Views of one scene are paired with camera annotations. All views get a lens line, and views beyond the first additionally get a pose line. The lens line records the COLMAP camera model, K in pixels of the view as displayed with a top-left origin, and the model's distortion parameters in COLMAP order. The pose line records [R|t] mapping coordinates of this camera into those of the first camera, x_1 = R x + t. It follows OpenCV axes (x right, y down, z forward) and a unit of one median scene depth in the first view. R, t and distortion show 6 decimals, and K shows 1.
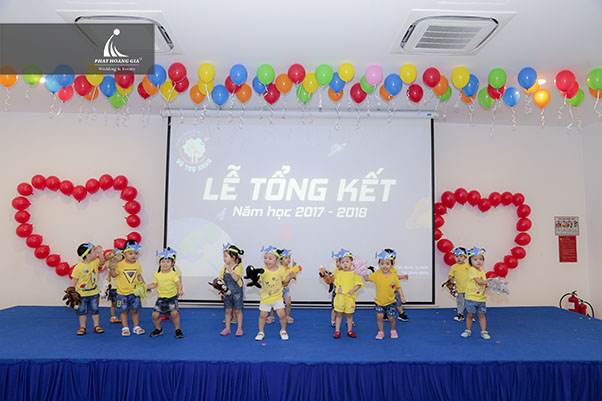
lens RADIAL K [[483.0, 0, 304.7], [0, 483.0, 202.6], [0, 0, 1]] dist [-0.051988, 0.017470]
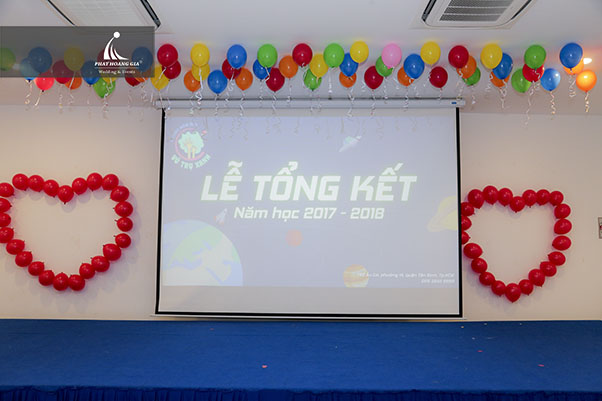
lens RADIAL K [[499.0, 0, 305.4], [0, 499.0, 202.0], [0, 0, 1]] dist [-0.042148, 0.025426]
pose [[0.999561, -0.005712, -0.029076, 0.010765], [0.005496, 0.999957, -0.007514, 0.005507], [0.029117, 0.007351, 0.999549, 0.078675]]
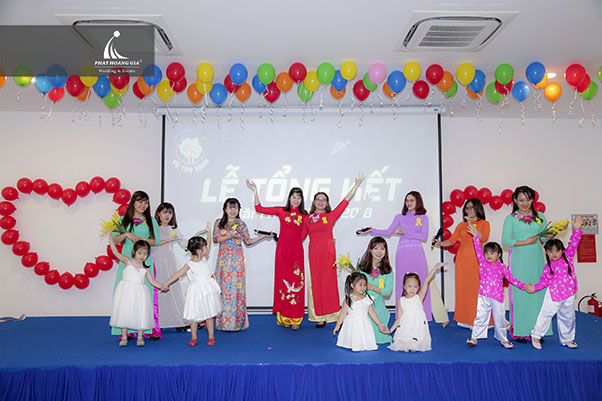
lens RADIAL K [[548.5, 0, 305.8], [0, 548.5, 199.0], [0, 0, 1]] dist [-0.002345, 0.018848]
pose [[0.999893, -0.013724, 0.005034, -0.007822], [0.013734, 0.999904, -0.001842, -0.006933], [-0.005008, 0.001911, 0.999986, -0.092091]]
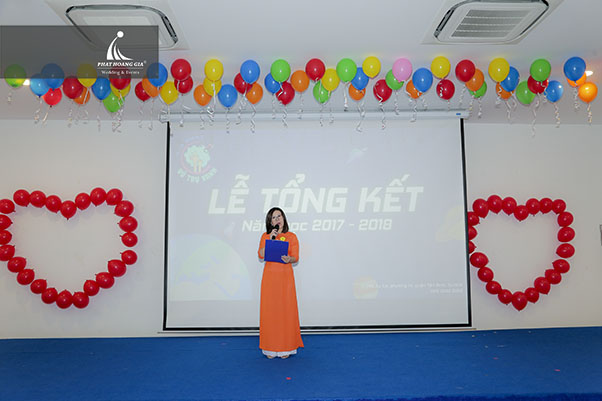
lens RADIAL K [[517.7, 0, 305.8], [0, 517.7, 200.3], [0, 0, 1]] dist [-0.035008, 0.021550]
pose [[0.999766, -0.020558, 0.006691, -0.036861], [0.020758, 0.999294, -0.031303, 0.002748], [-0.006043, 0.031434, 0.999488, 0.042778]]
